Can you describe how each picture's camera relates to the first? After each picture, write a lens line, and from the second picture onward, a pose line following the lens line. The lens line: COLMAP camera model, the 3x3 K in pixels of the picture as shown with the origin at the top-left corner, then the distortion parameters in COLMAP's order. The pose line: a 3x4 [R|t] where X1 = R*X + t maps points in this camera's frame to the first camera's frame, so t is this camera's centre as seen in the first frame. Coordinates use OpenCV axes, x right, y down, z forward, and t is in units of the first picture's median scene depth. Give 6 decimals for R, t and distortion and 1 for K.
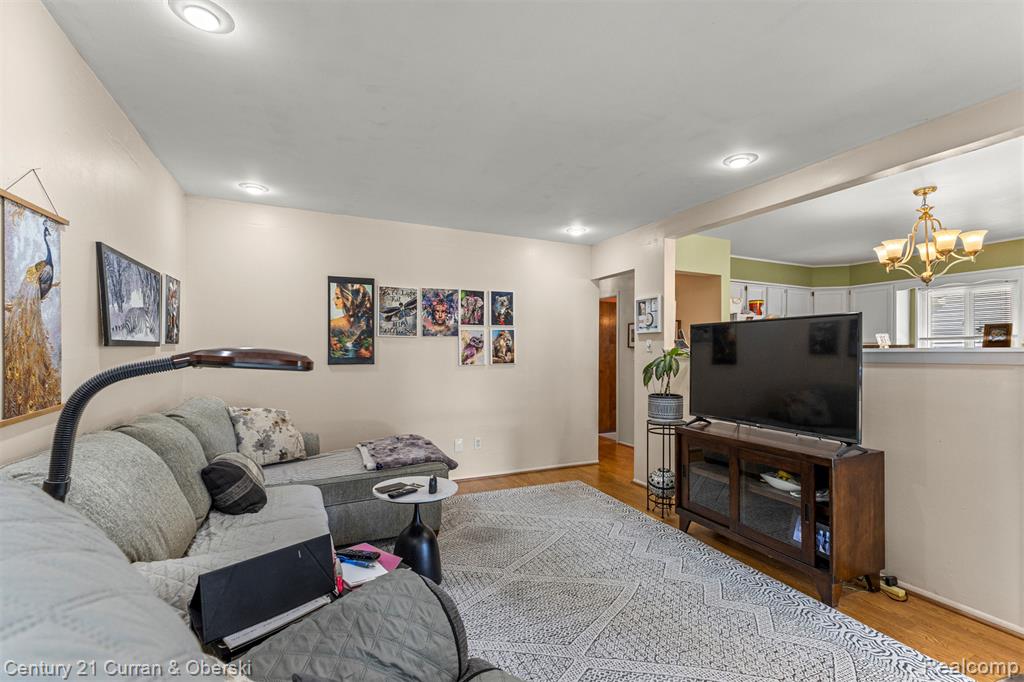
lens RADIAL K [[451.2, 0, 512.0], [0, 451.2, 341.0], [0, 0, 1]] dist [0.000413, 0.000449]
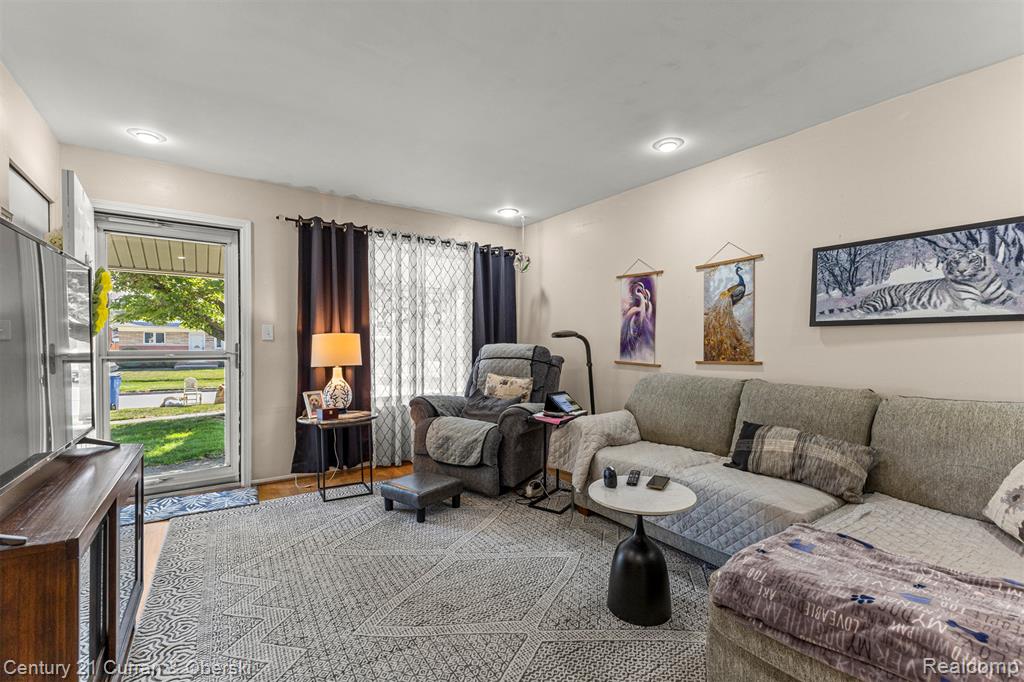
lens RADIAL K [[440.1, 0, 512.0], [0, 440.1, 341.0], [0, 0, 1]] dist [0.002025, 0.000377]
pose [[-0.983827, -0.011039, -0.178783, 0.093775], [-0.006197, 0.999599, -0.027620, 0.046199], [0.179016, -0.026065, -0.983501, 1.029241]]
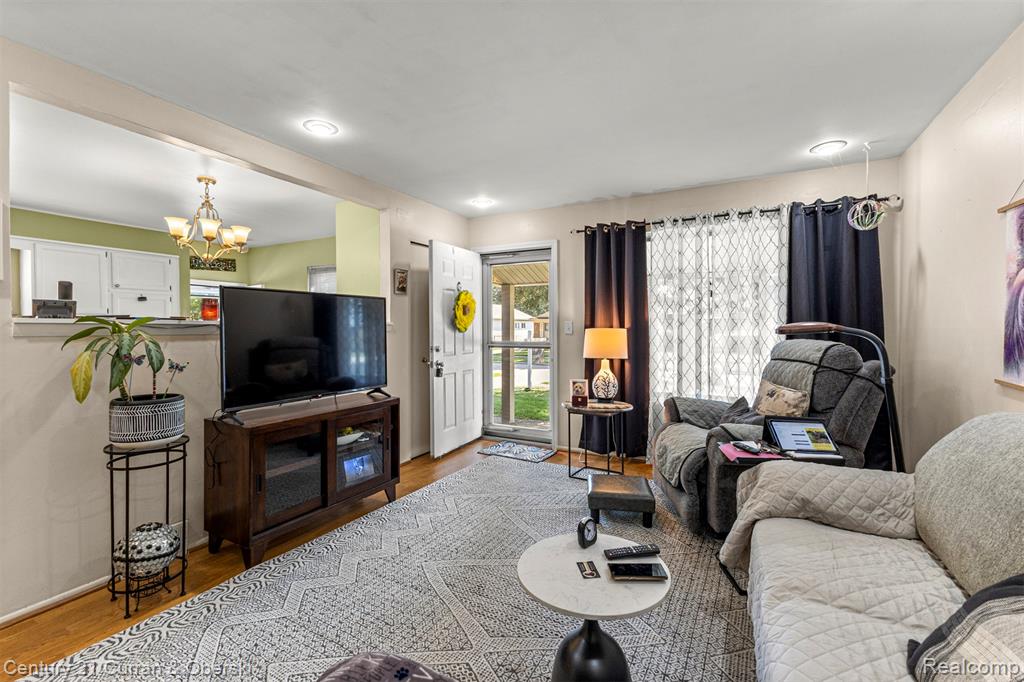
lens RADIAL K [[434.8, 0, 515.6], [0, 434.8, 326.9], [0, 0, 1]] dist [-0.000069, -0.000190]
pose [[-0.619151, -0.002365, 0.785268, -0.334323], [-0.020828, 0.999693, -0.013411, 0.023023], [-0.784996, -0.024659, -0.619010, 0.835719]]
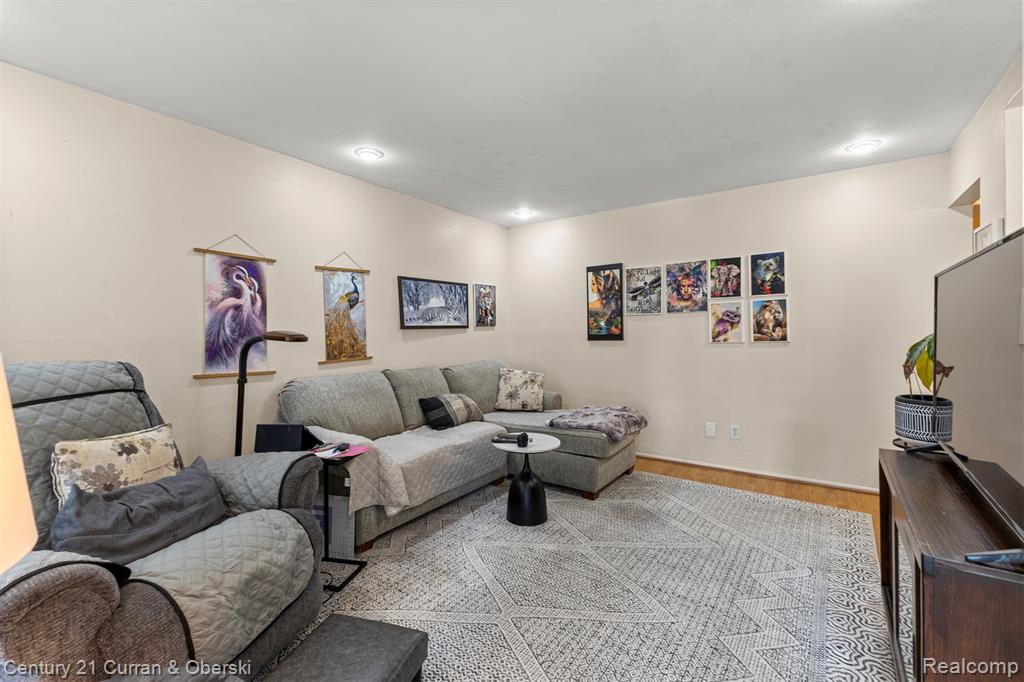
lens RADIAL K [[434.8, 0, 515.6], [0, 434.8, 326.9], [0, 0, 1]] dist [-0.000069, -0.000190]
pose [[0.513139, -0.017700, -0.858123, 0.465524], [0.034331, 0.999410, -0.000085, 0.009117], [0.857619, -0.029417, 0.513444, 0.225556]]
